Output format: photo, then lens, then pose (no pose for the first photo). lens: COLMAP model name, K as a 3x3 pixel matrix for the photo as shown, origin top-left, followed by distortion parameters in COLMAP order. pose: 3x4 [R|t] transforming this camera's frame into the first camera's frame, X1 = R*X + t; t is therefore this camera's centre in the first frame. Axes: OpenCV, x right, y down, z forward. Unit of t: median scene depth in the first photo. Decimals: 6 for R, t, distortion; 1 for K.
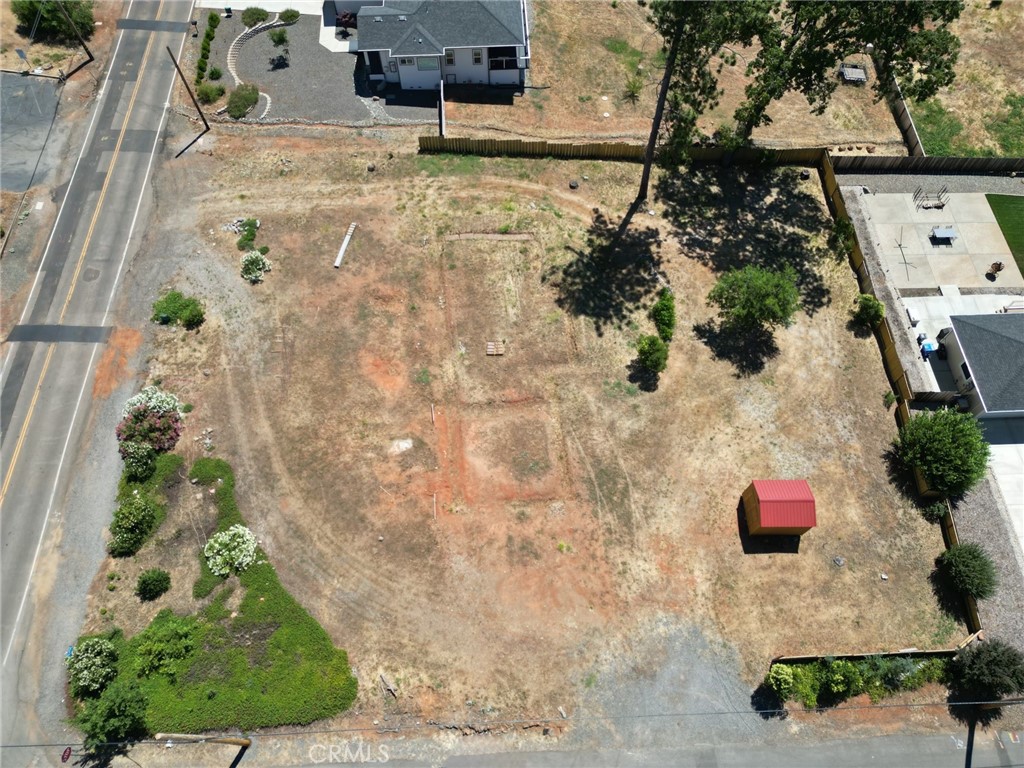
lens RADIAL K [[711.5, 0, 512.0], [0, 711.5, 384.0], [0, 0, 1]] dist [0.071060, -0.054513]
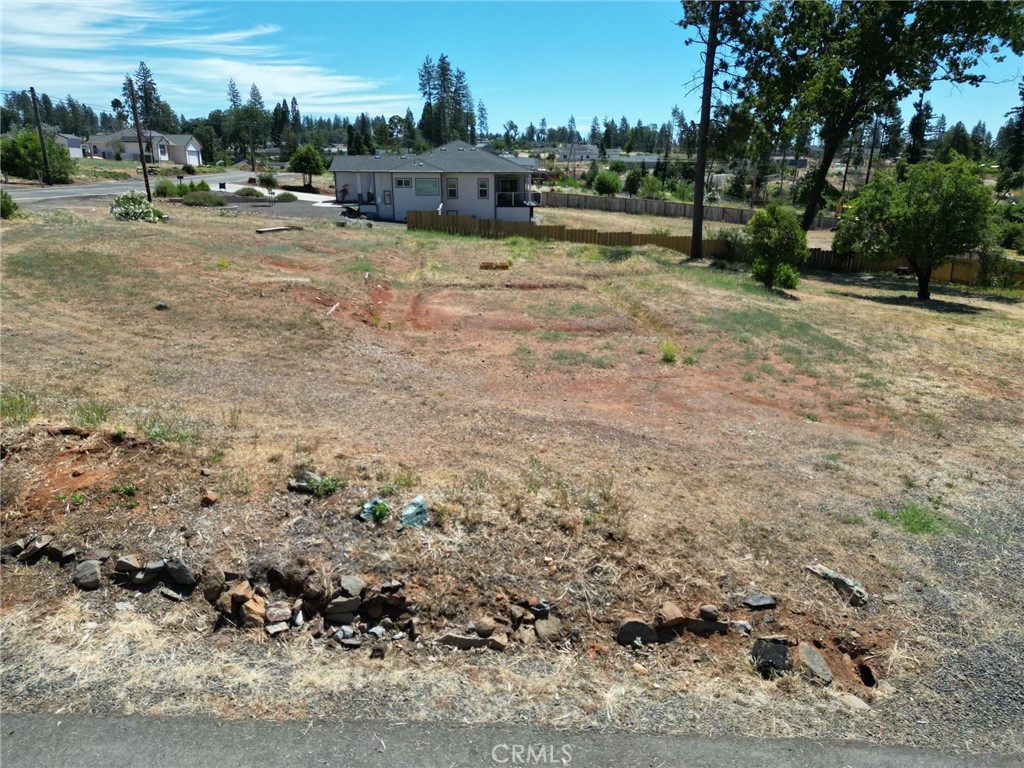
lens RADIAL K [[711.5, 0, 512.0], [0, 711.5, 384.0], [0, 0, 1]] dist [0.071060, -0.054513]
pose [[0.999947, 0.007711, -0.006862, -0.005670], [-0.010313, 0.718480, -0.695472, 0.447140], [-0.000432, 0.695505, 0.718521, 0.696354]]
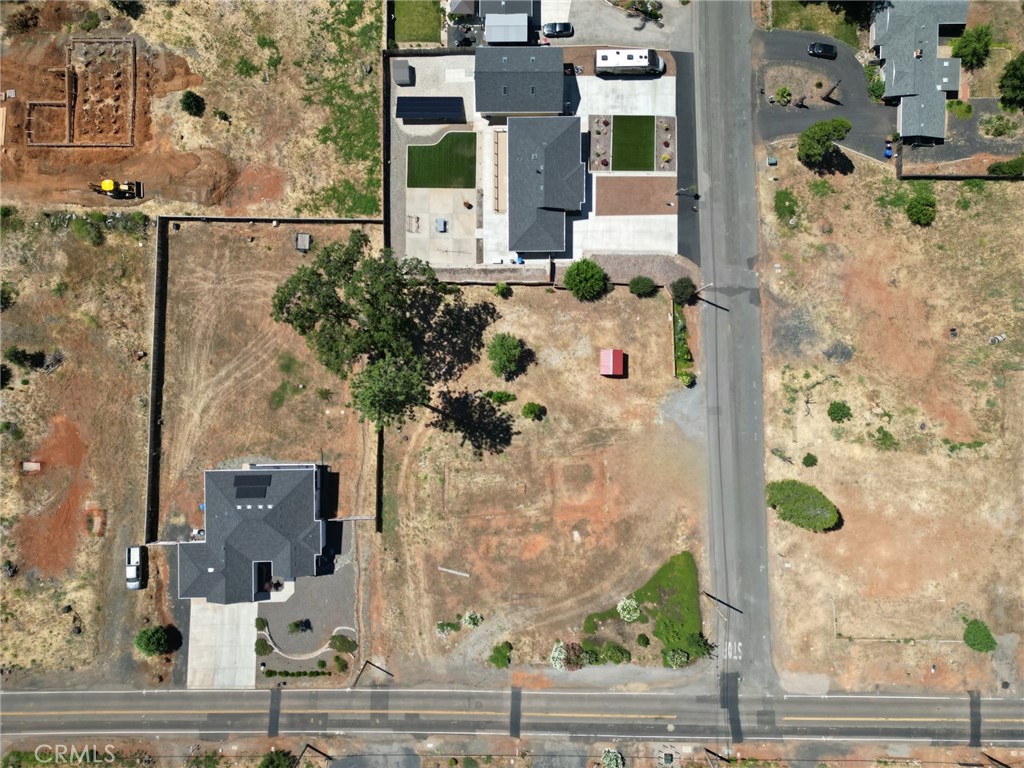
lens RADIAL K [[711.5, 0, 512.0], [0, 711.5, 384.0], [0, 0, 1]] dist [0.071060, -0.054513]
pose [[0.036327, -0.999317, 0.006701, 0.262590], [0.884982, 0.035284, 0.464287, -1.039079], [-0.464206, -0.010936, 0.885660, -0.738403]]
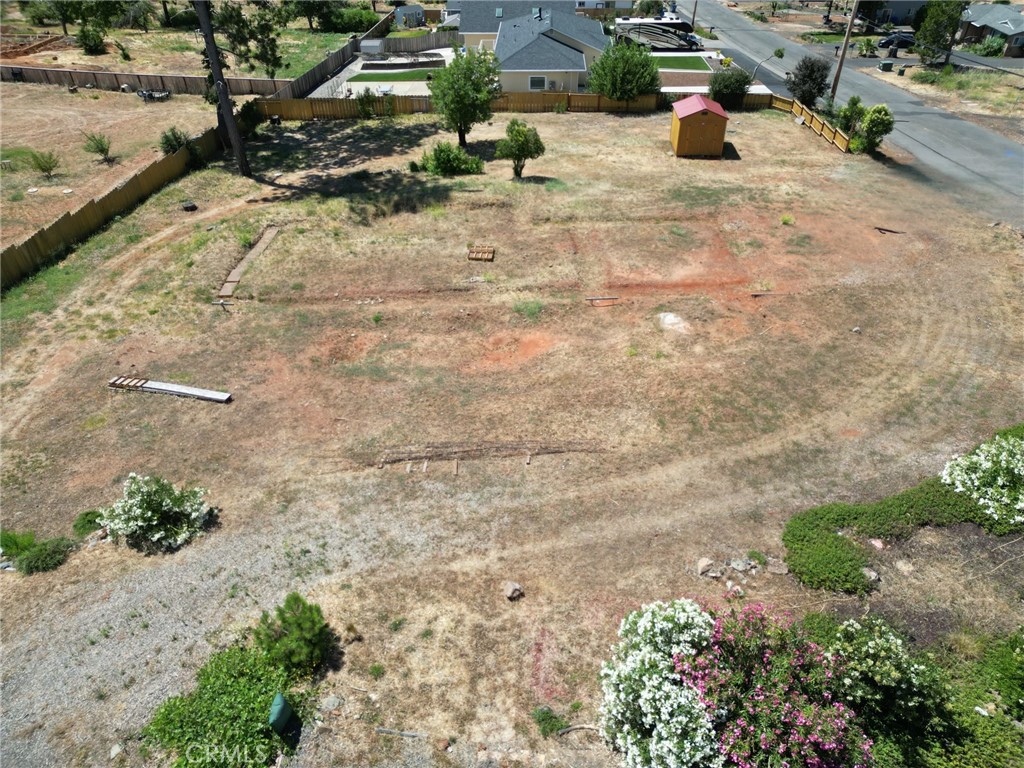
lens RADIAL K [[711.5, 0, 512.0], [0, 711.5, 384.0], [0, 0, 1]] dist [0.071060, -0.054513]
pose [[0.077495, -0.604205, 0.793052, -0.626749], [0.885087, 0.407846, 0.224239, -0.128625], [-0.458930, 0.684542, 0.566379, 0.752053]]
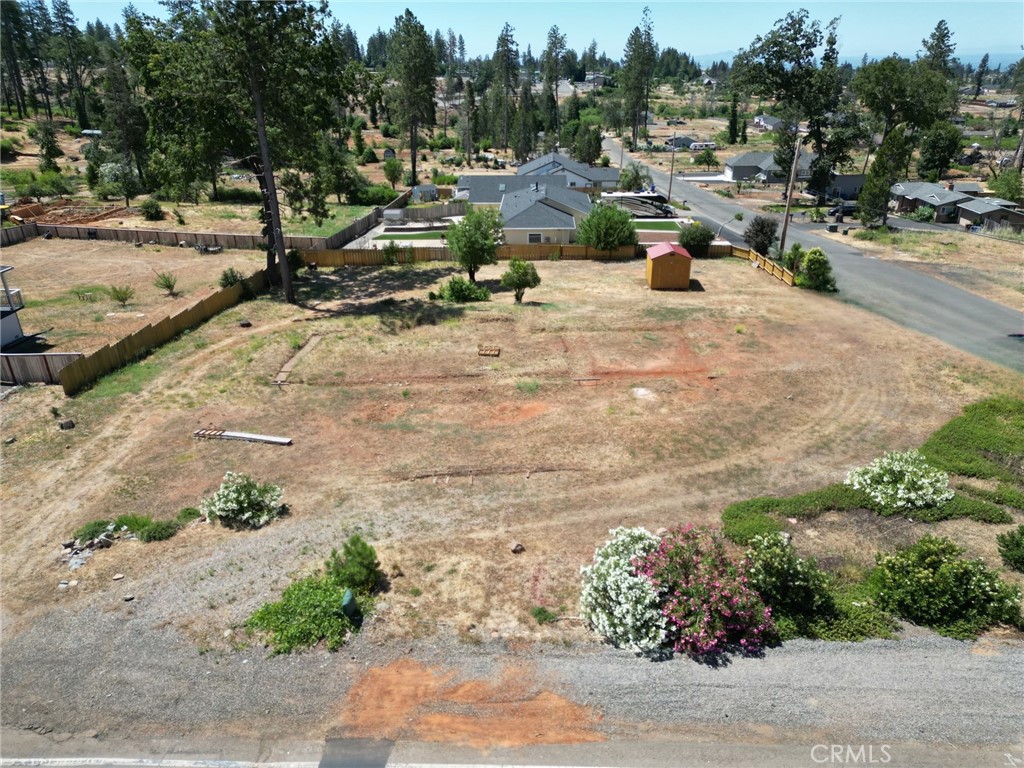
lens RADIAL K [[708.3, 0, 512.0], [0, 708.3, 384.0], [0, 0, 1]] dist [0.095387, -0.099526]
pose [[0.078051, -0.415349, 0.906307, -0.774626], [0.884878, 0.447623, 0.128934, -0.118747], [-0.459236, 0.791908, 0.402471, 0.750945]]
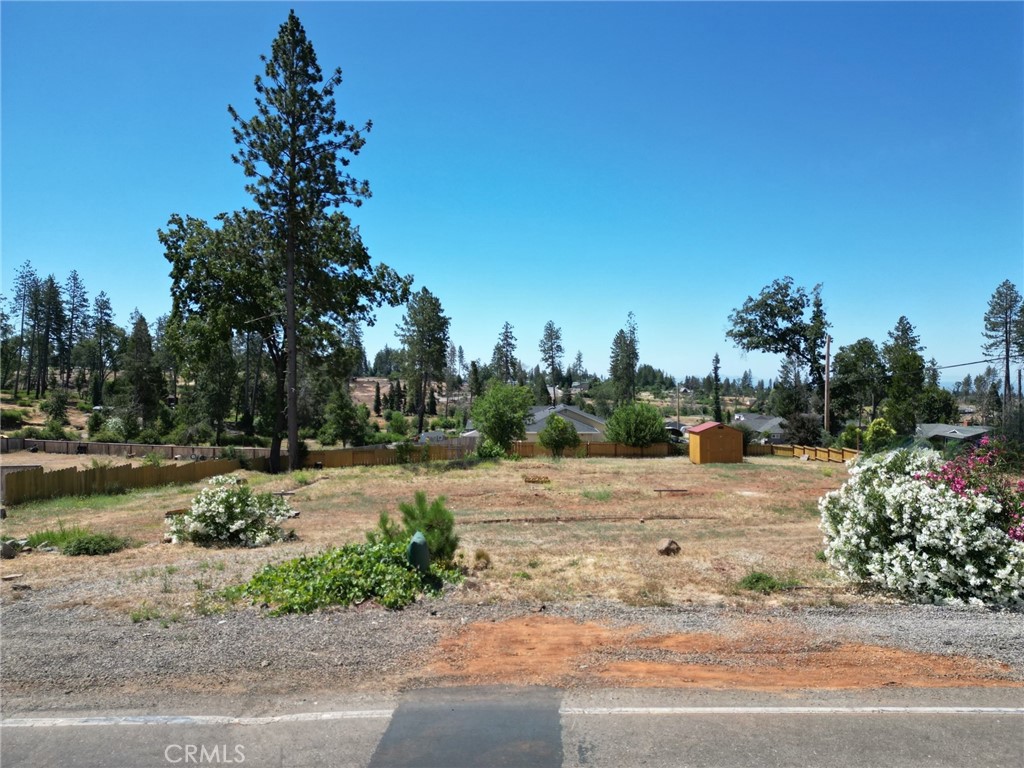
lens RADIAL K [[708.3, 0, 512.0], [0, 708.3, 384.0], [0, 0, 1]] dist [0.095387, -0.099526]
pose [[0.064776, -0.013233, 0.997812, -0.696700], [0.881246, 0.469900, -0.050977, -0.083649], [-0.468198, 0.882620, 0.042100, 0.962959]]
